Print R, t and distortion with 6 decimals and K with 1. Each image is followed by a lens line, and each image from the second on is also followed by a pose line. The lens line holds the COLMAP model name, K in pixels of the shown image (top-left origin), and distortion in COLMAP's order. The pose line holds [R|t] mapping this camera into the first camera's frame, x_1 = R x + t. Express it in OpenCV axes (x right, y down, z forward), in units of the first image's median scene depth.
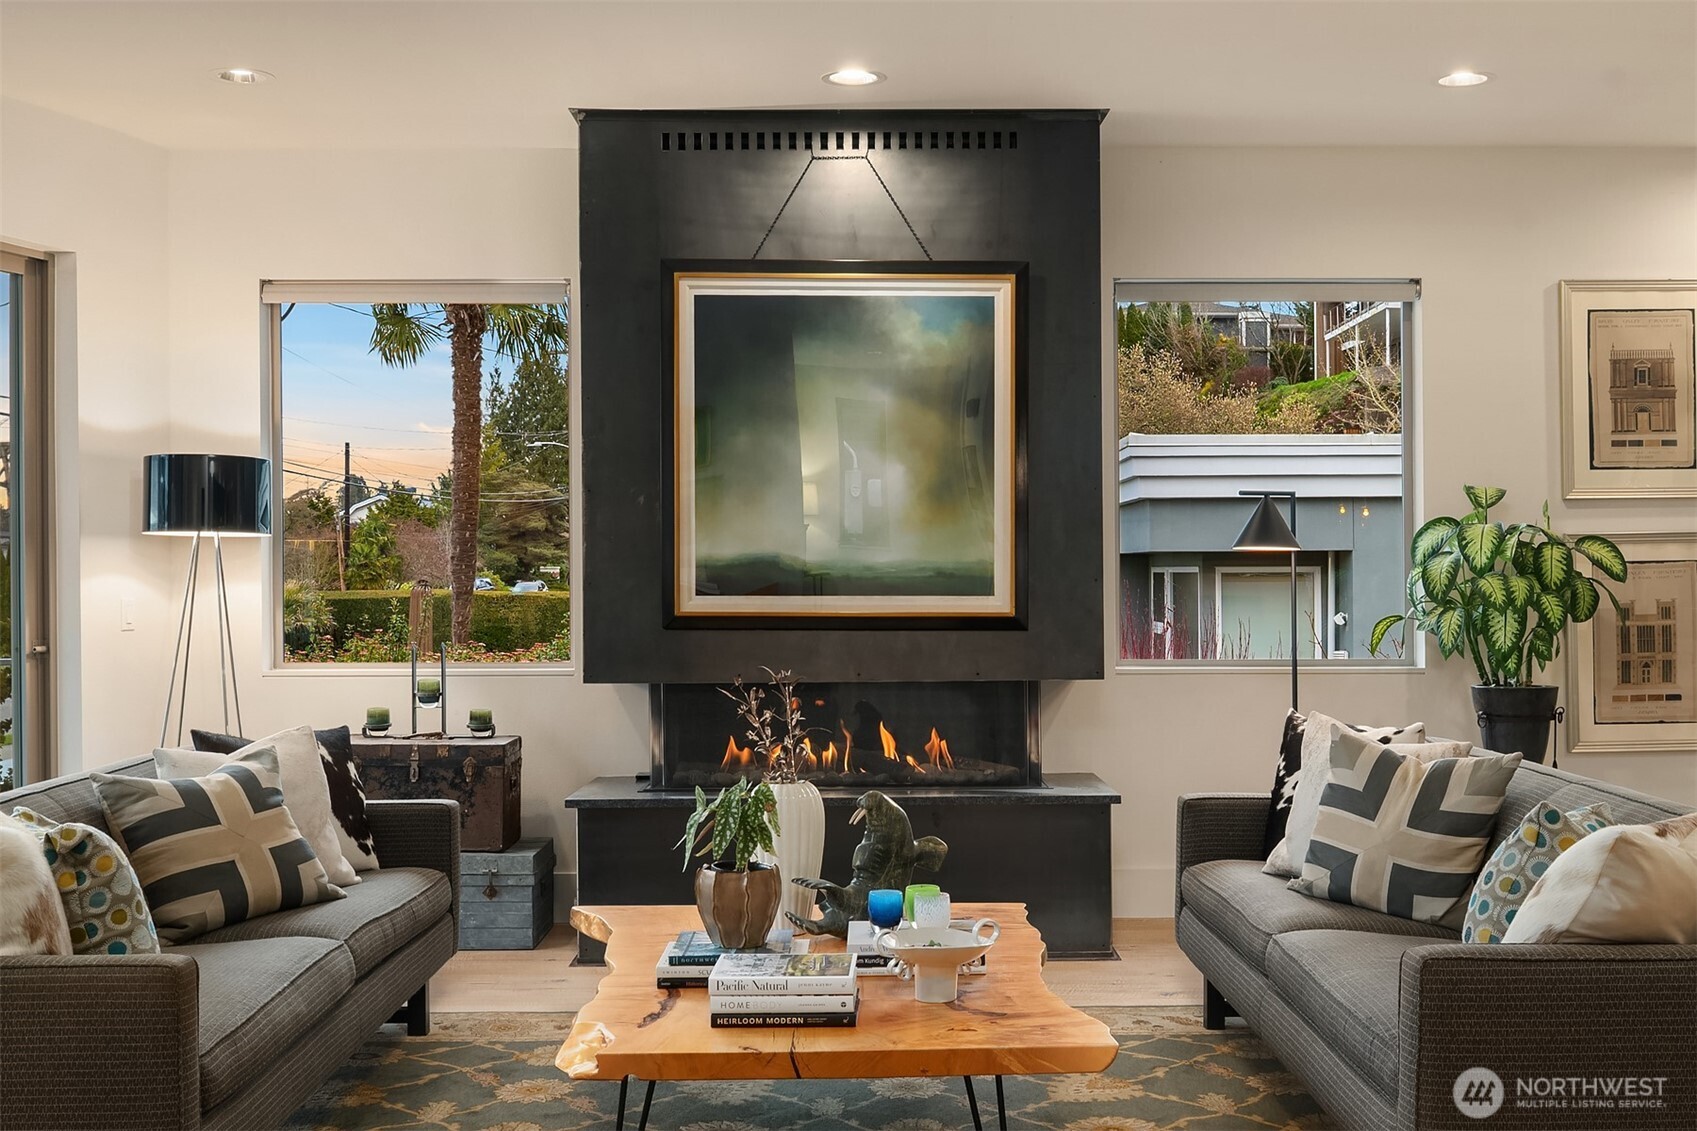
lens RADIAL K [[1828.6, 0, 899.7], [0, 1828.6, 561.0], [0, 0, 1]] dist [-0.008476, 0.000000]
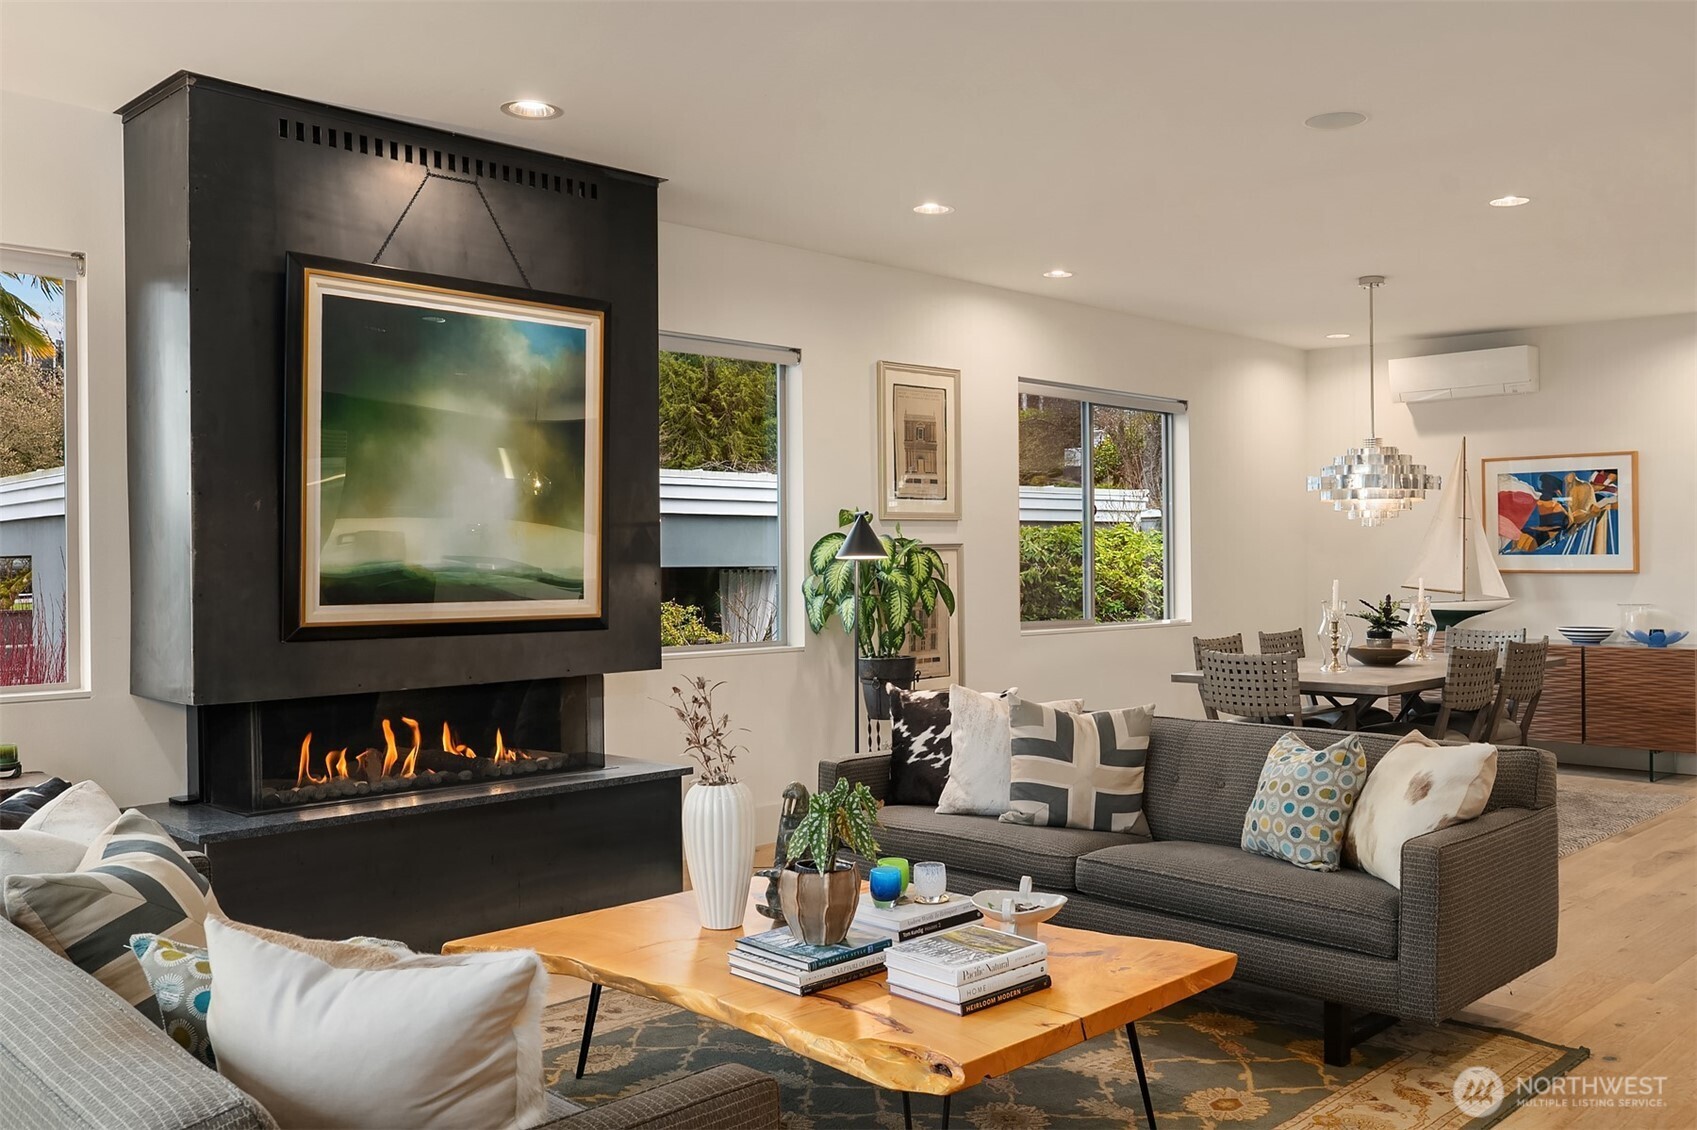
lens RADIAL K [[1411.0, 0, 889.0], [0, 1411.0, 547.7], [0, 0, 1]] dist [-0.005070, -0.014652]
pose [[0.717921, 0.003783, 0.696114, -0.411293], [0.000812, 0.999980, -0.006271, -0.006694], [-0.696124, 0.005068, 0.717903, 0.257715]]
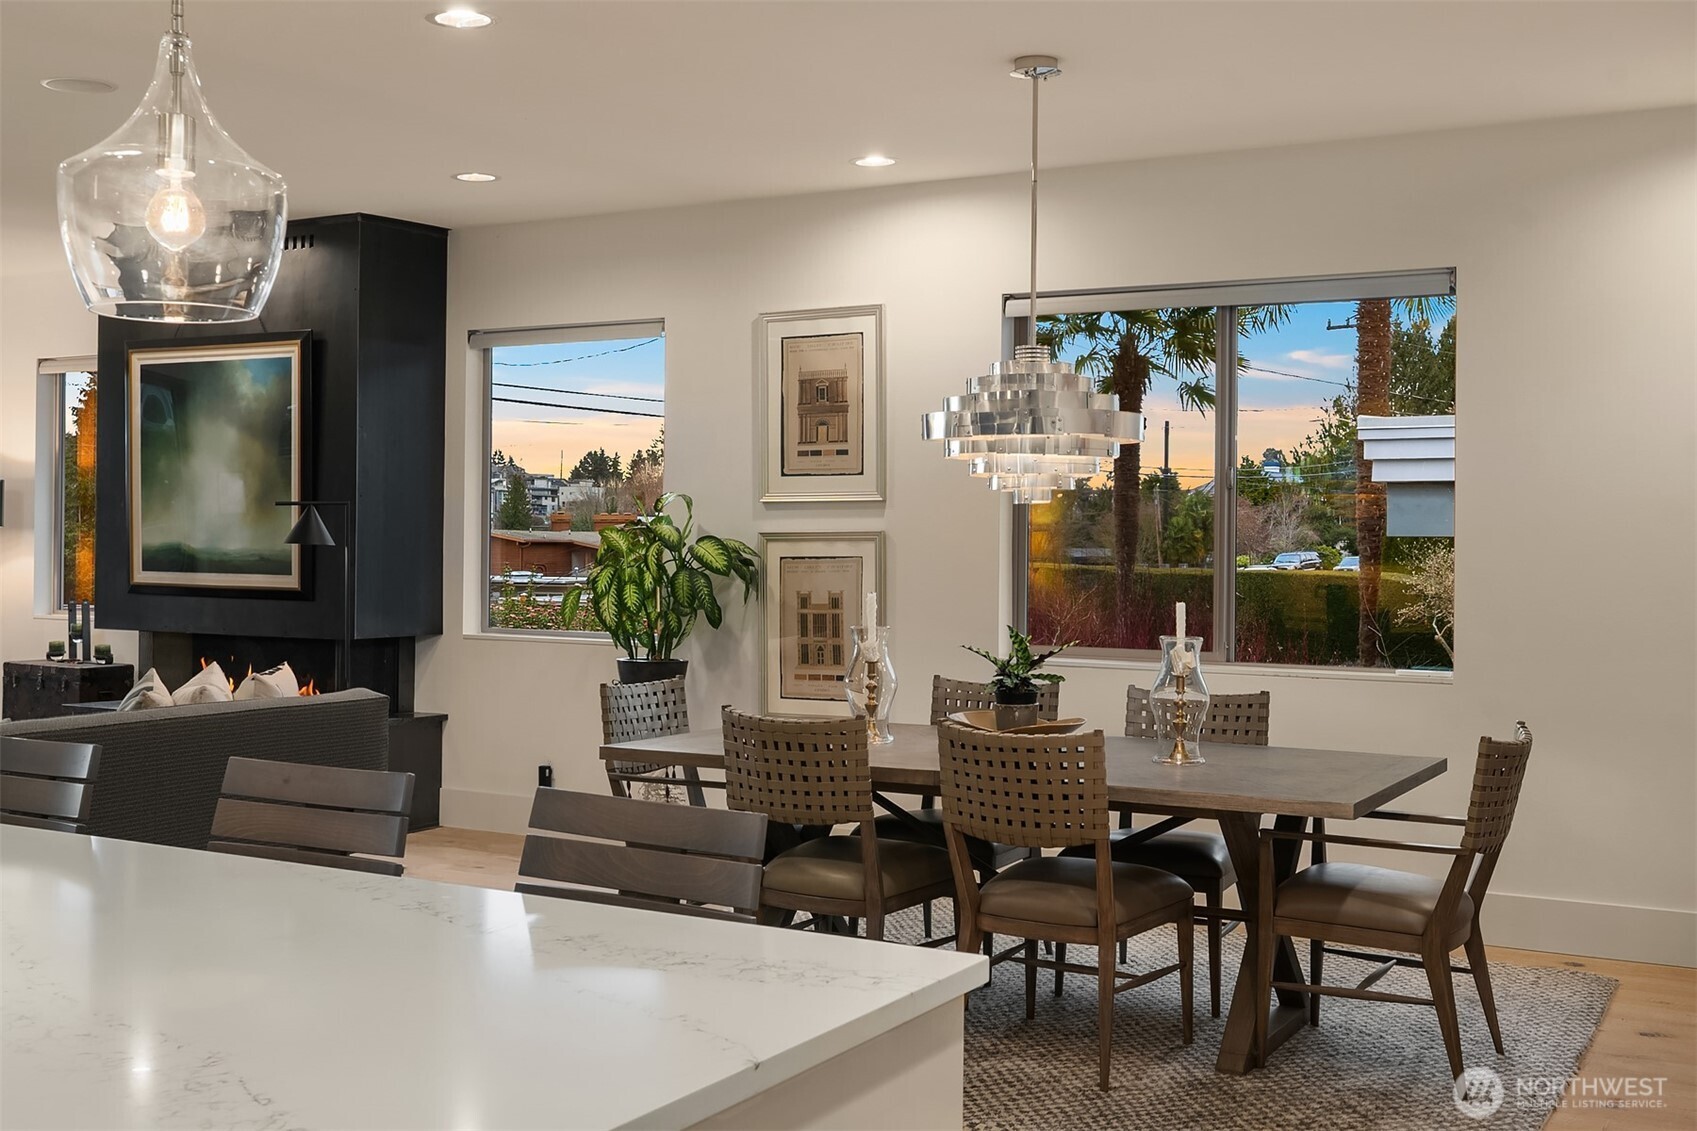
lens RADIAL K [[1828.6, 0, 850.5], [0, 1828.6, 526.6], [0, 0, 1]] dist [-0.008476, 0.000000]
pose [[0.862181, 0.006643, -0.506558, 1.105619], [-0.008588, 0.999962, -0.001504, -0.018951], [0.506528, 0.005647, 0.862205, 0.032464]]
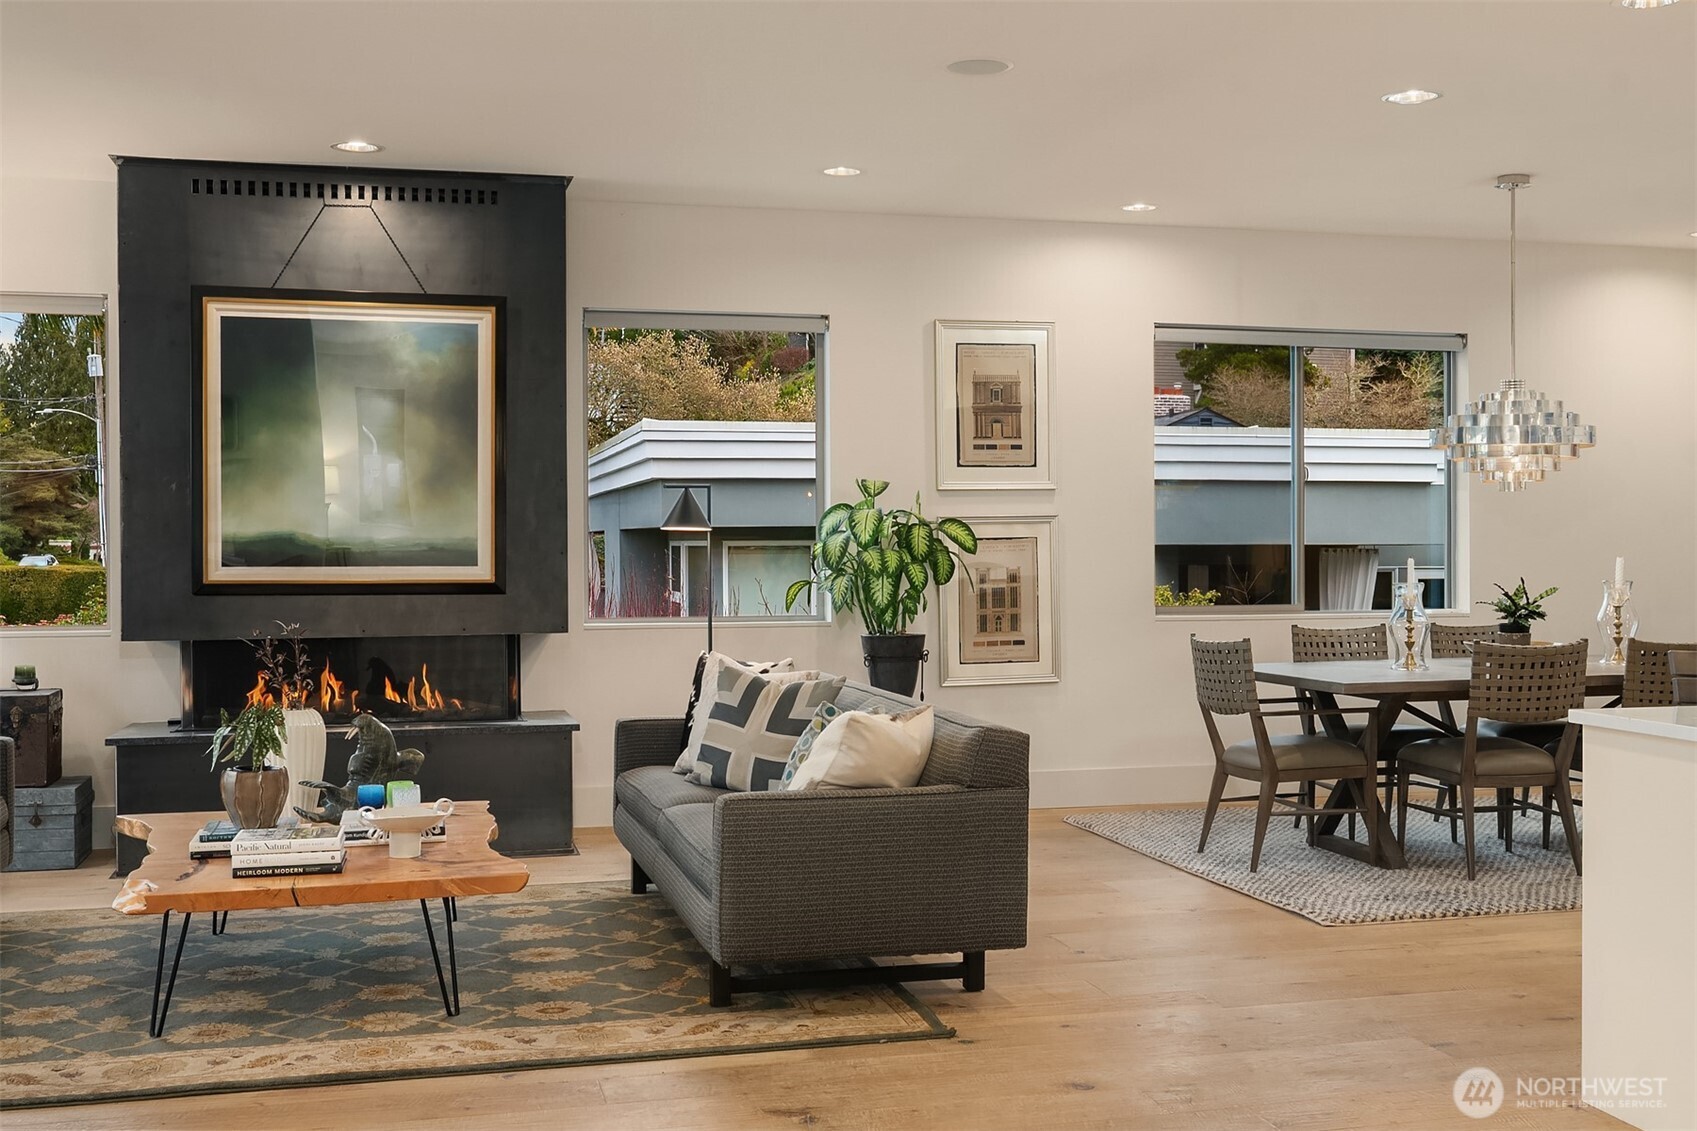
lens RADIAL K [[1828.6, 0, 911.3], [0, 1828.6, 533.3], [0, 0, 1]] dist [-0.008476, 0.000000]
pose [[0.969126, 0.000770, 0.246566, 0.031100], [-0.000713, 1.000000, -0.000322, -0.002937], [-0.246566, 0.000136, 0.969126, -0.269987]]
